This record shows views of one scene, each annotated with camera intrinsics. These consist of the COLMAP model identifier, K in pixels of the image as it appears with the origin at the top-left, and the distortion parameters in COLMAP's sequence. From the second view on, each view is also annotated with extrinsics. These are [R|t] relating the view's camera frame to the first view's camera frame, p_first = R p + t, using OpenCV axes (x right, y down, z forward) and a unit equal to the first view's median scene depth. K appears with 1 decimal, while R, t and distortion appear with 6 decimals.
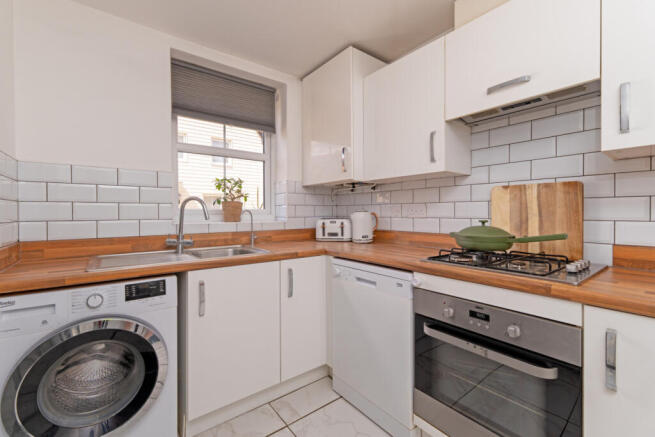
lens RADIAL K [[279.7, 0, 329.0], [0, 279.7, 209.0], [0, 0, 1]] dist [0.000562, 0.000010]
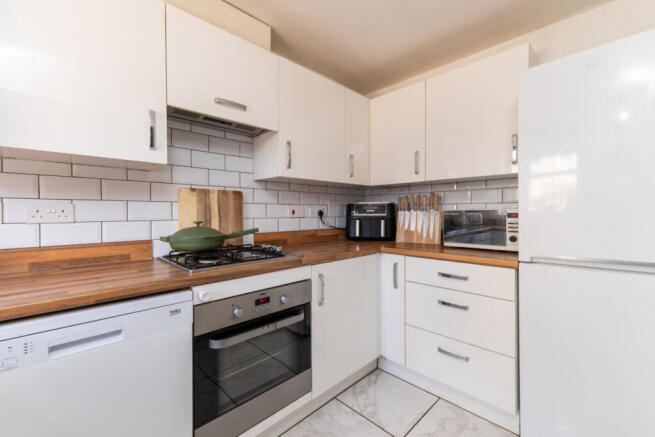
lens RADIAL K [[279.7, 0, 329.0], [0, 279.7, 209.0], [0, 0, 1]] dist [0.000562, 0.000010]
pose [[-0.124893, 0.016892, 0.992026, -0.533708], [-0.010455, 0.999777, -0.018340, 0.010213], [-0.992115, -0.012662, -0.124689, 0.692623]]
